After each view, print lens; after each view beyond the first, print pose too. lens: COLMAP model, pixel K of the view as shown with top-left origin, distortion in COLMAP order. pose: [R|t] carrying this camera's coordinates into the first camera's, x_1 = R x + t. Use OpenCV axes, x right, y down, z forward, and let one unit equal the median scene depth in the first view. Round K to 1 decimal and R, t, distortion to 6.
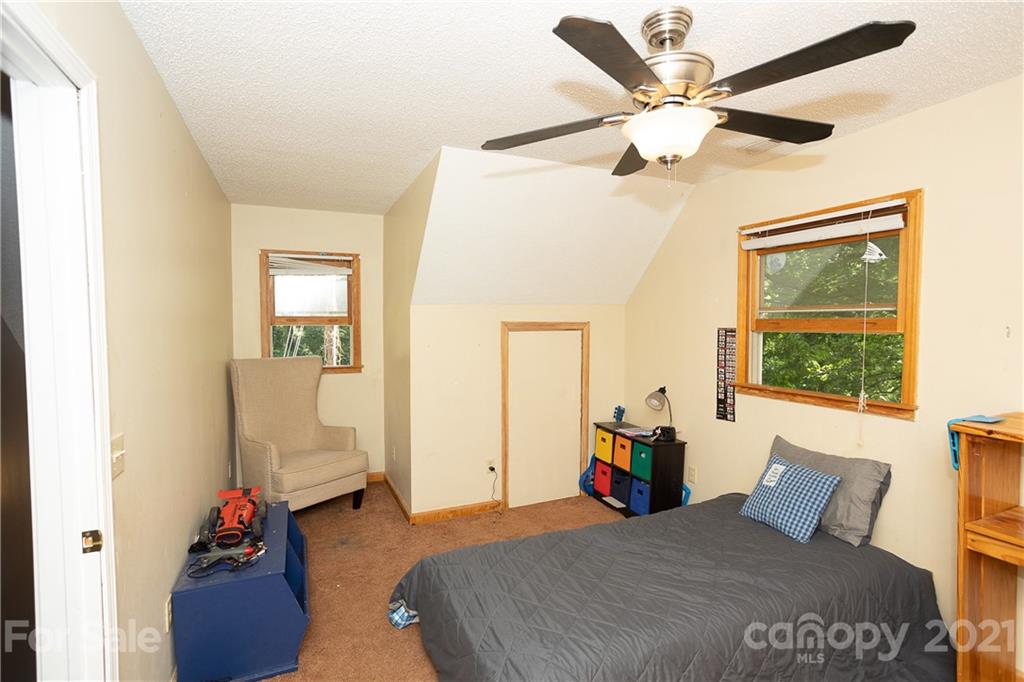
lens RADIAL K [[506.9, 0, 510.1], [0, 506.9, 344.3], [0, 0, 1]] dist [-0.055905, 0.042490]
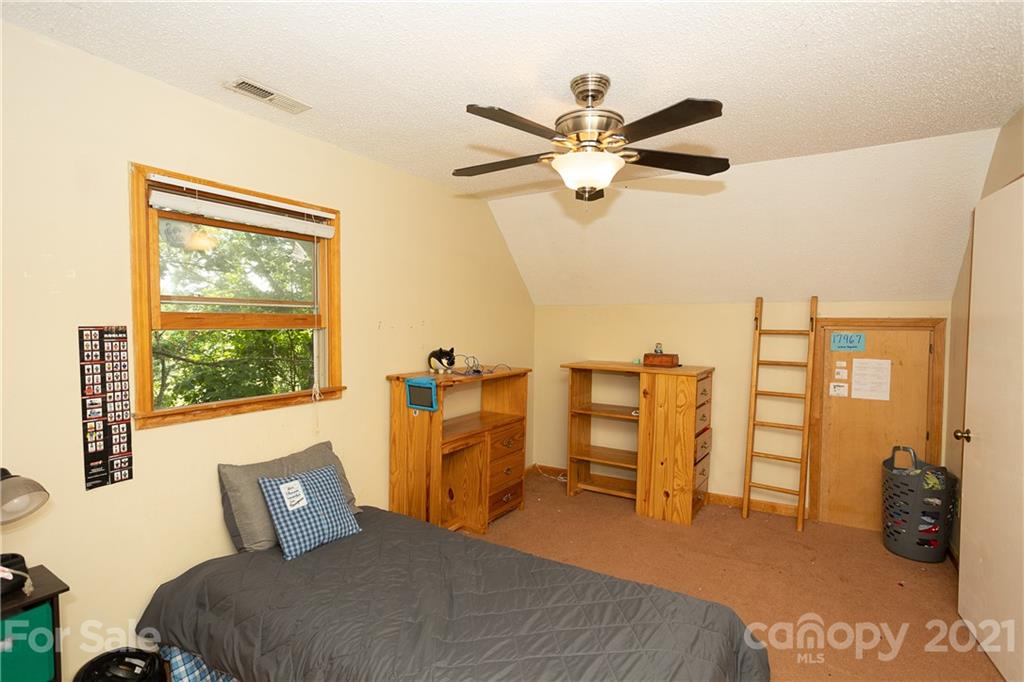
lens RADIAL K [[506.9, 0, 510.1], [0, 506.9, 344.3], [0, 0, 1]] dist [-0.055905, 0.042490]
pose [[-0.570611, -0.033145, 0.820551, -0.316797], [0.037213, 0.997115, 0.066155, -0.033068], [-0.820377, 0.068284, -0.567732, 0.963317]]
